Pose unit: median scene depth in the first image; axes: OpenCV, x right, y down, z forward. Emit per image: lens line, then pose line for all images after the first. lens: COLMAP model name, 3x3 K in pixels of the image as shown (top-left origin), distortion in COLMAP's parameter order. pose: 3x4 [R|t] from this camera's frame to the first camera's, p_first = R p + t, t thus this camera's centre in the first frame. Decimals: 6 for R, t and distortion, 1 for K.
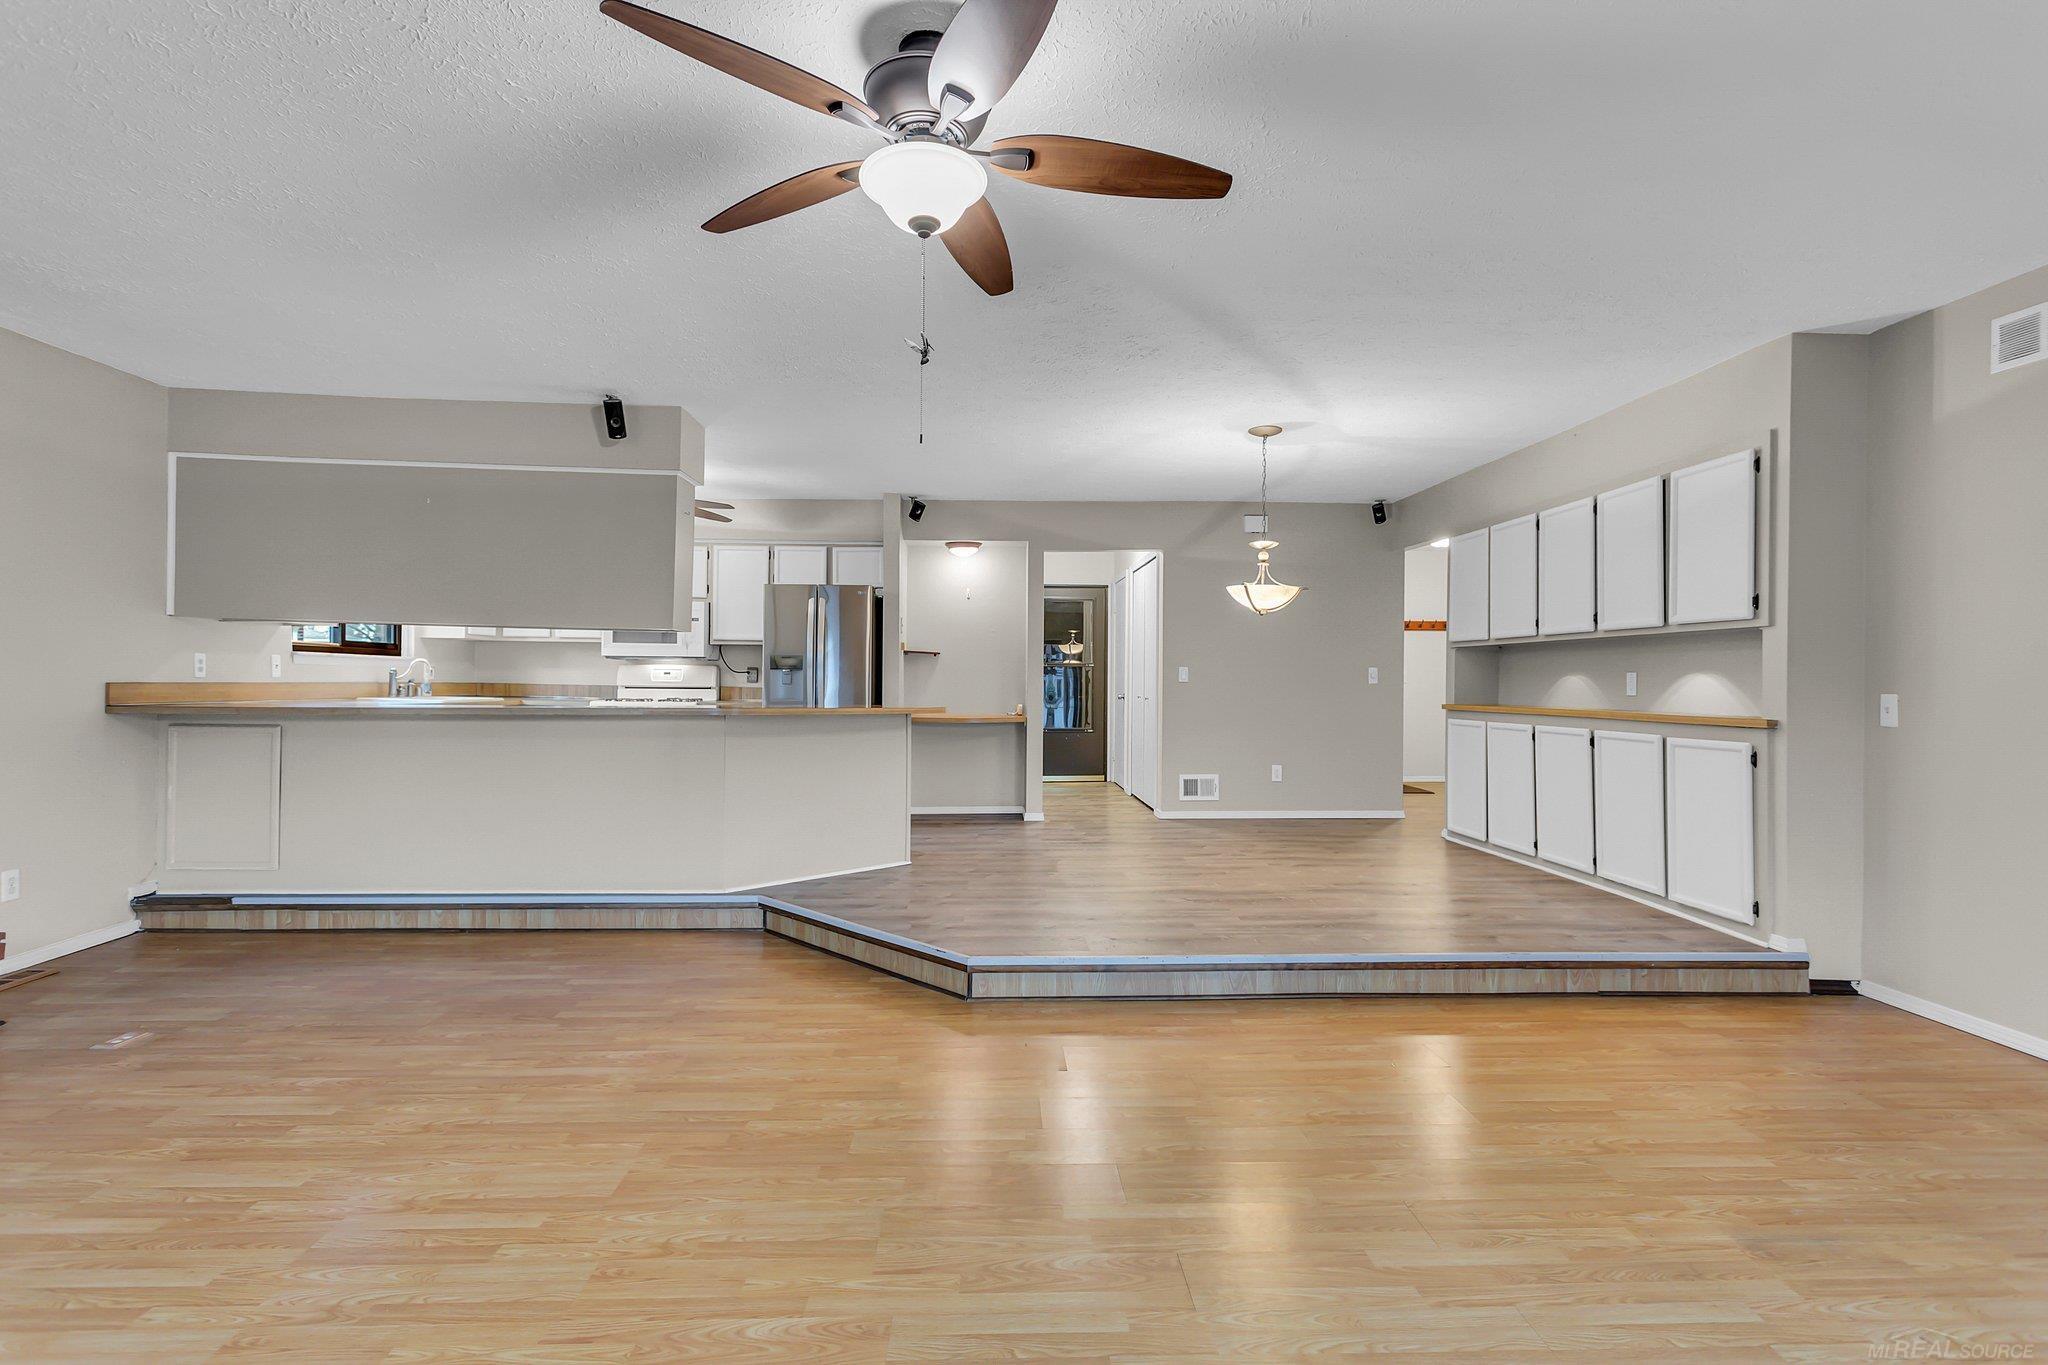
lens RADIAL K [[981.8, 0, 1010.1], [0, 981.8, 670.3], [0, 0, 1]] dist [-0.001875, 0.002722]
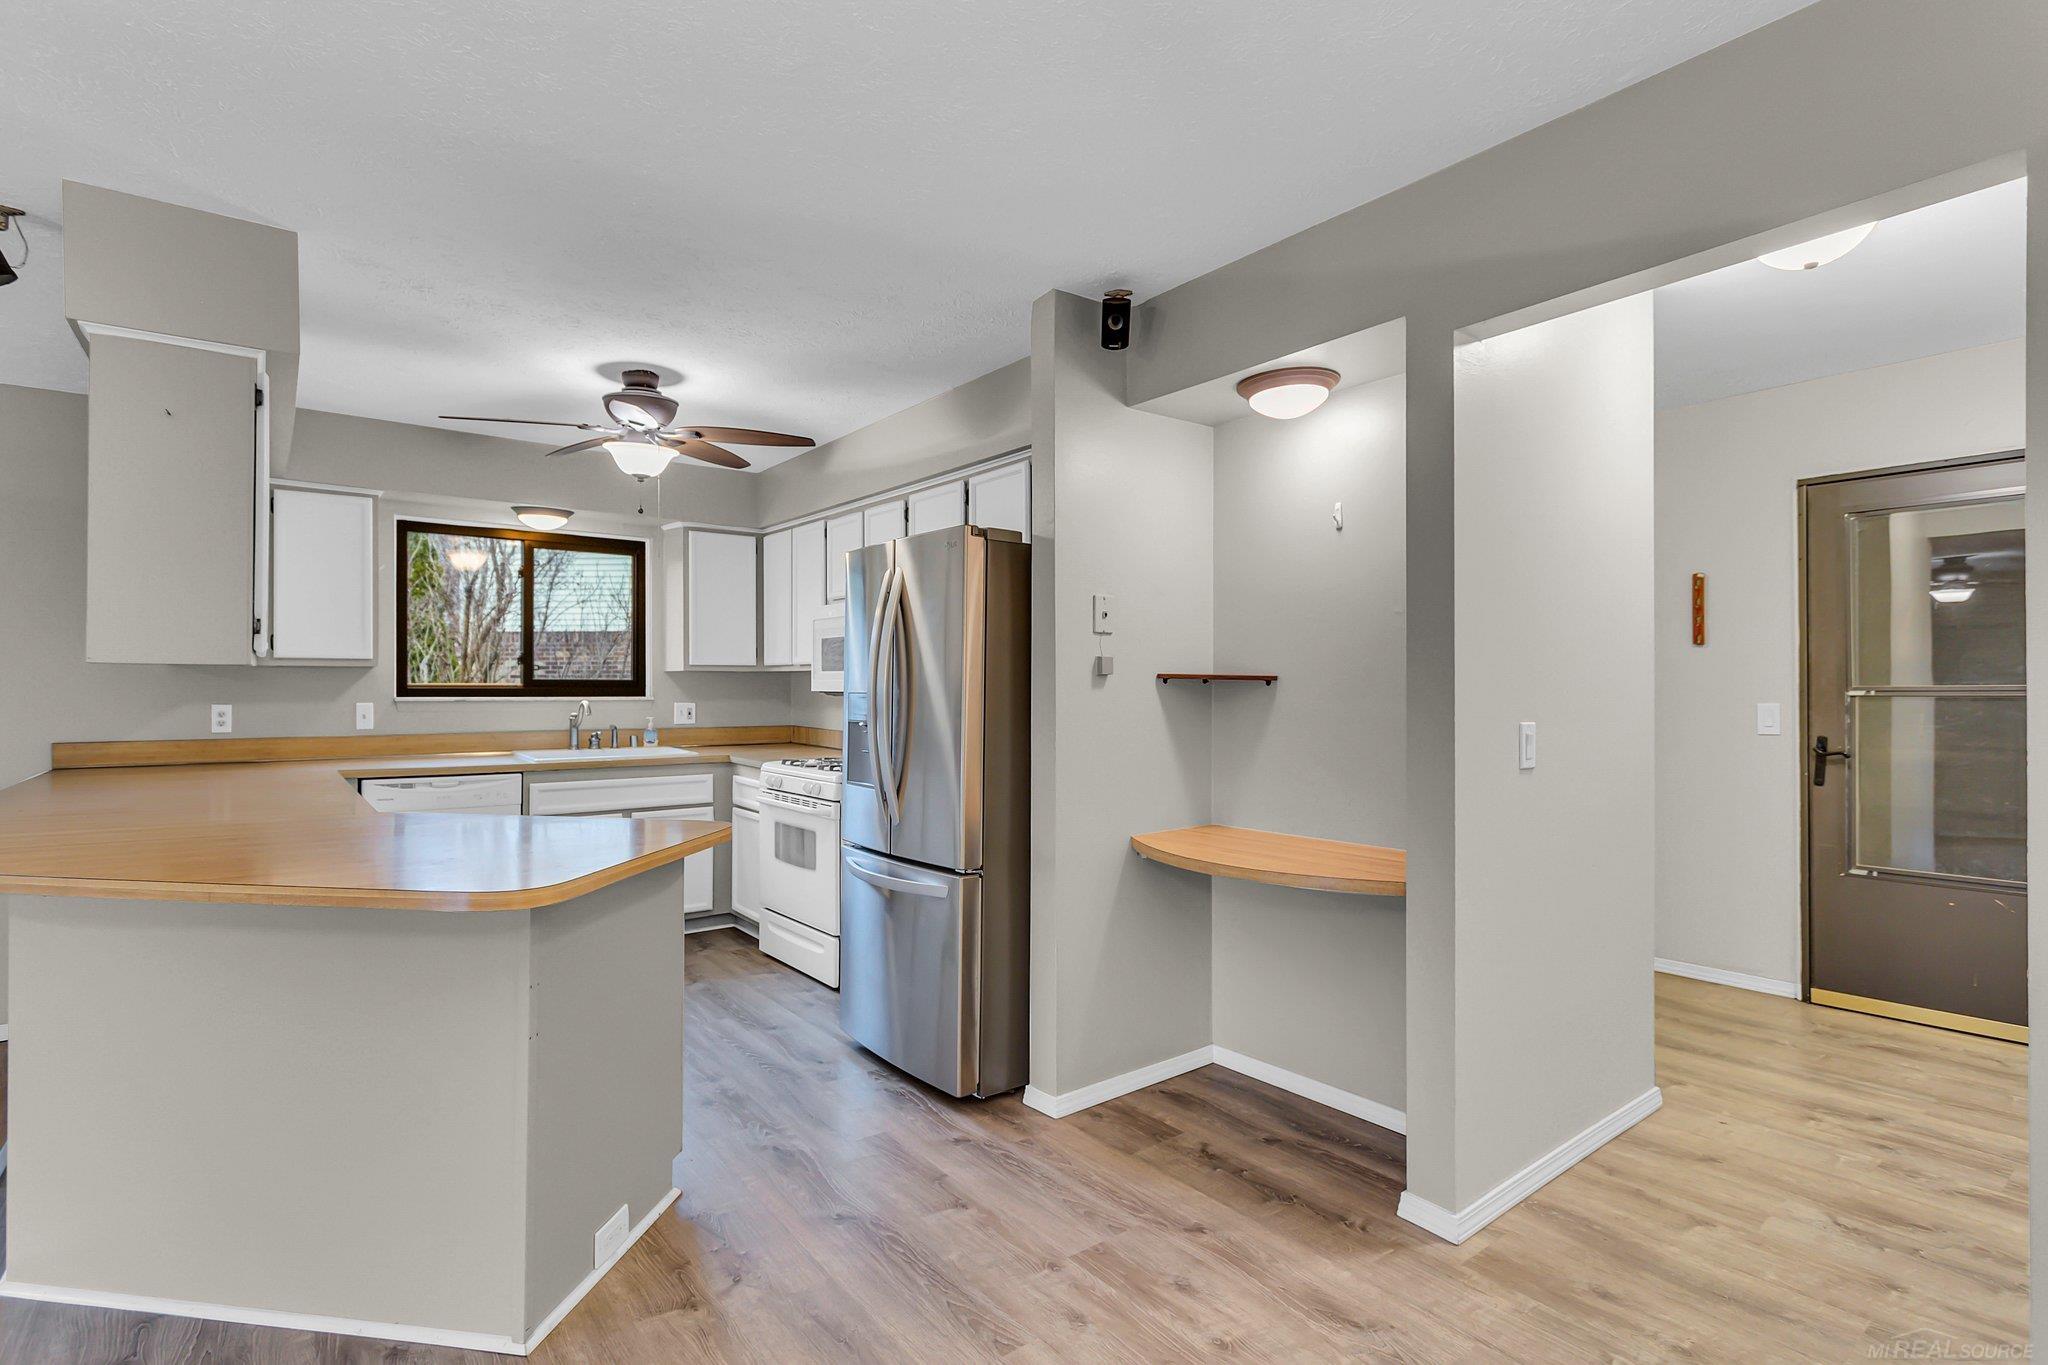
lens RADIAL K [[981.8, 0, 989.0], [0, 981.8, 691.5], [0, 0, 1]] dist [-0.001875, 0.002722]
pose [[0.572811, -0.004118, -0.819677, 0.294776], [0.013673, 0.999896, 0.004532, -0.024978], [0.819574, -0.013803, 0.572808, 1.100598]]
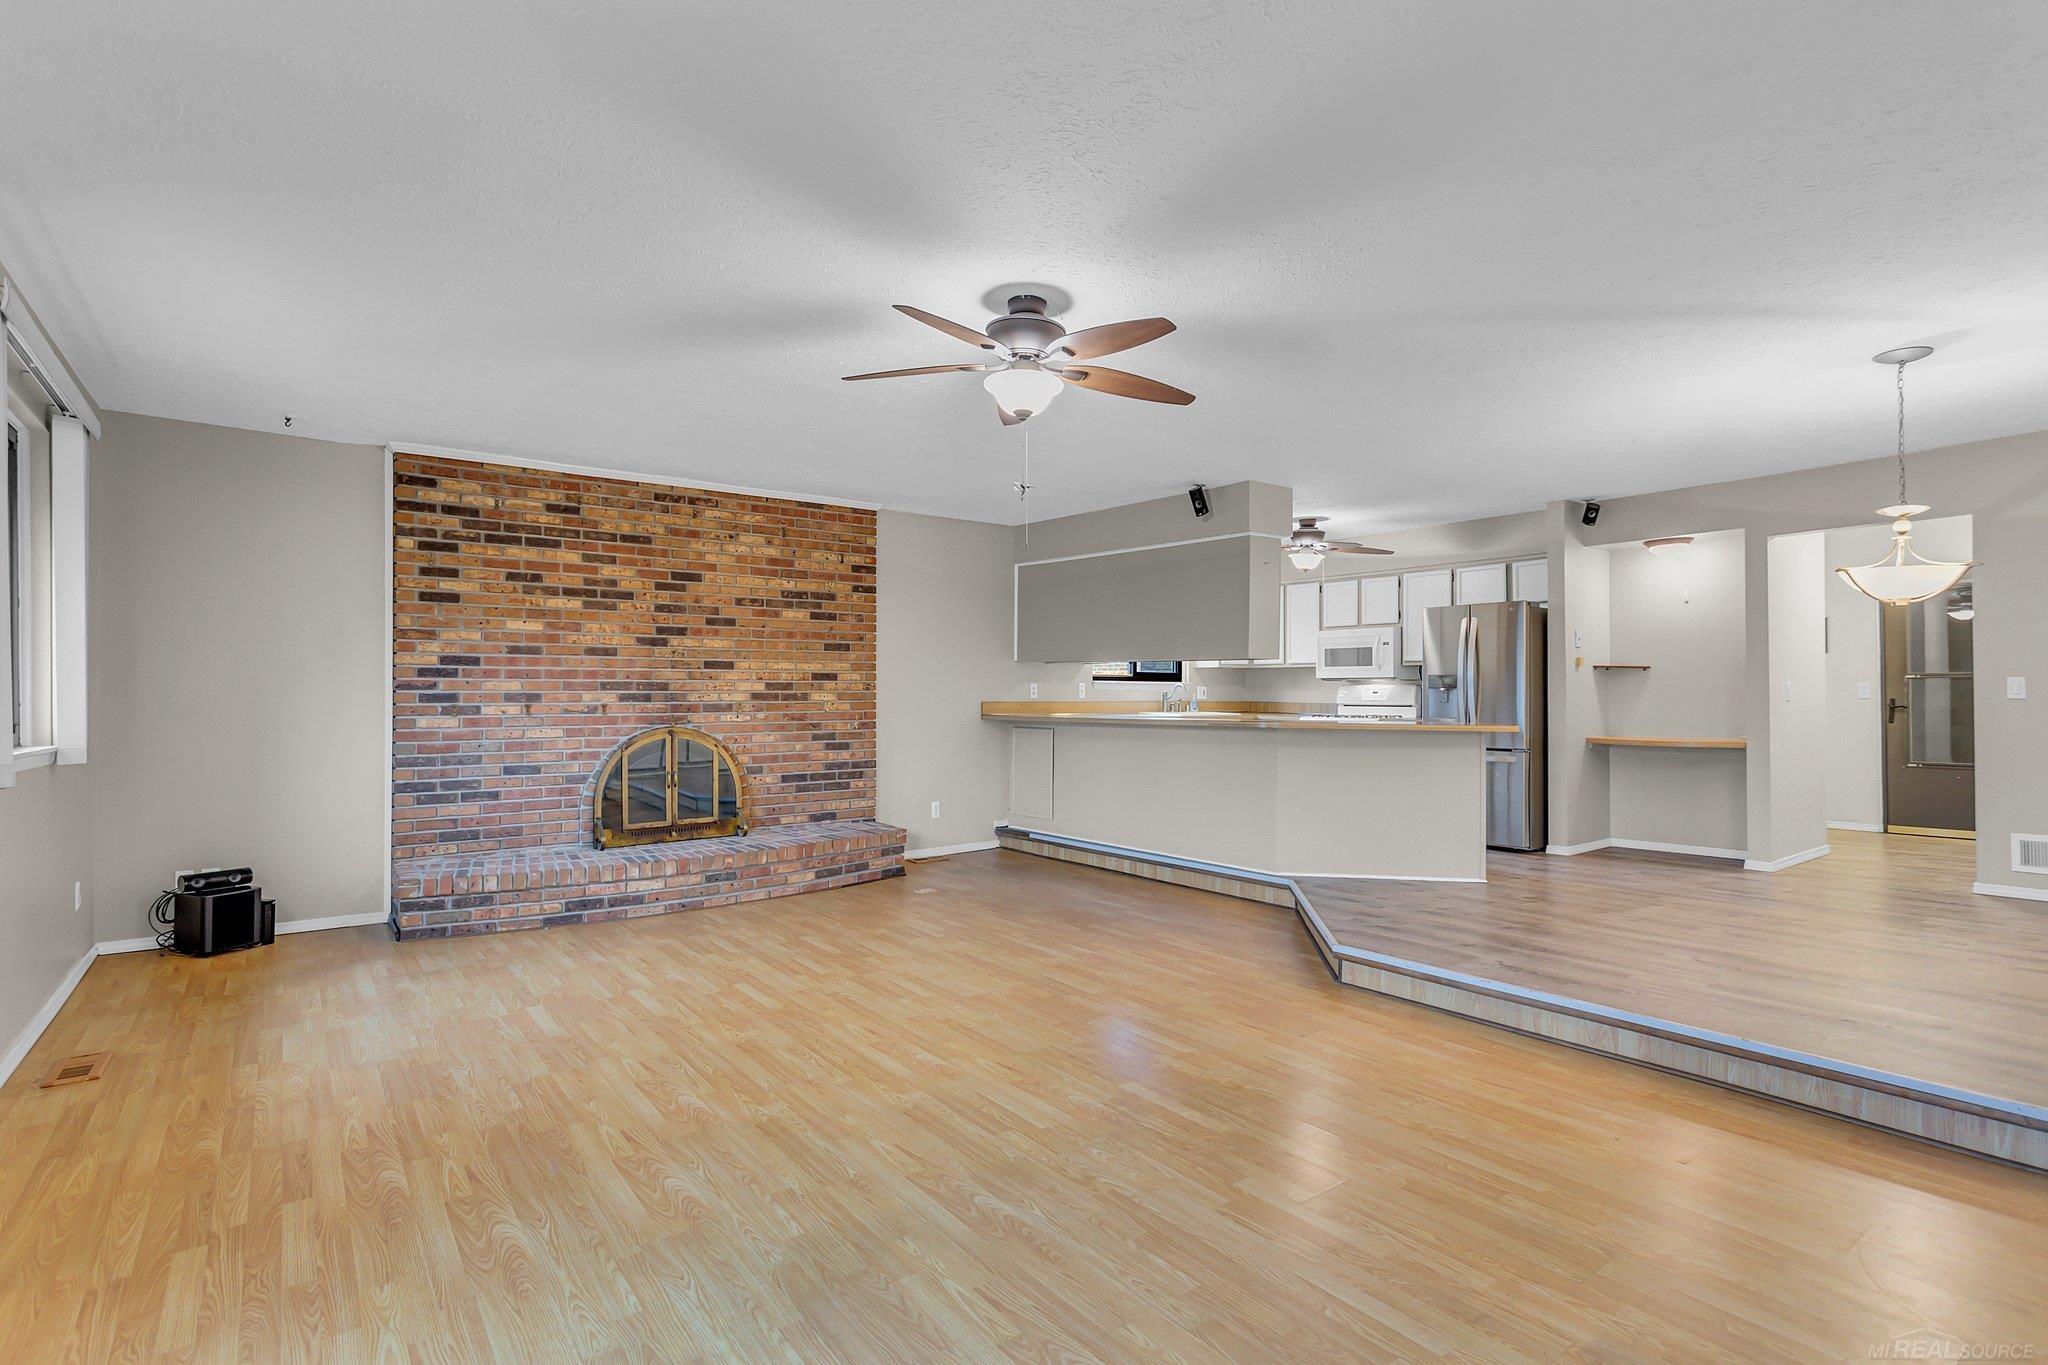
lens RADIAL K [[981.8, 0, 1006.2], [0, 981.8, 687.6], [0, 0, 1]] dist [-0.001875, 0.002722]
pose [[0.566583, -0.012910, -0.823904, 0.523543], [0.012784, 0.999895, -0.006877, -0.000629], [0.823906, -0.006637, 0.566688, 0.037115]]
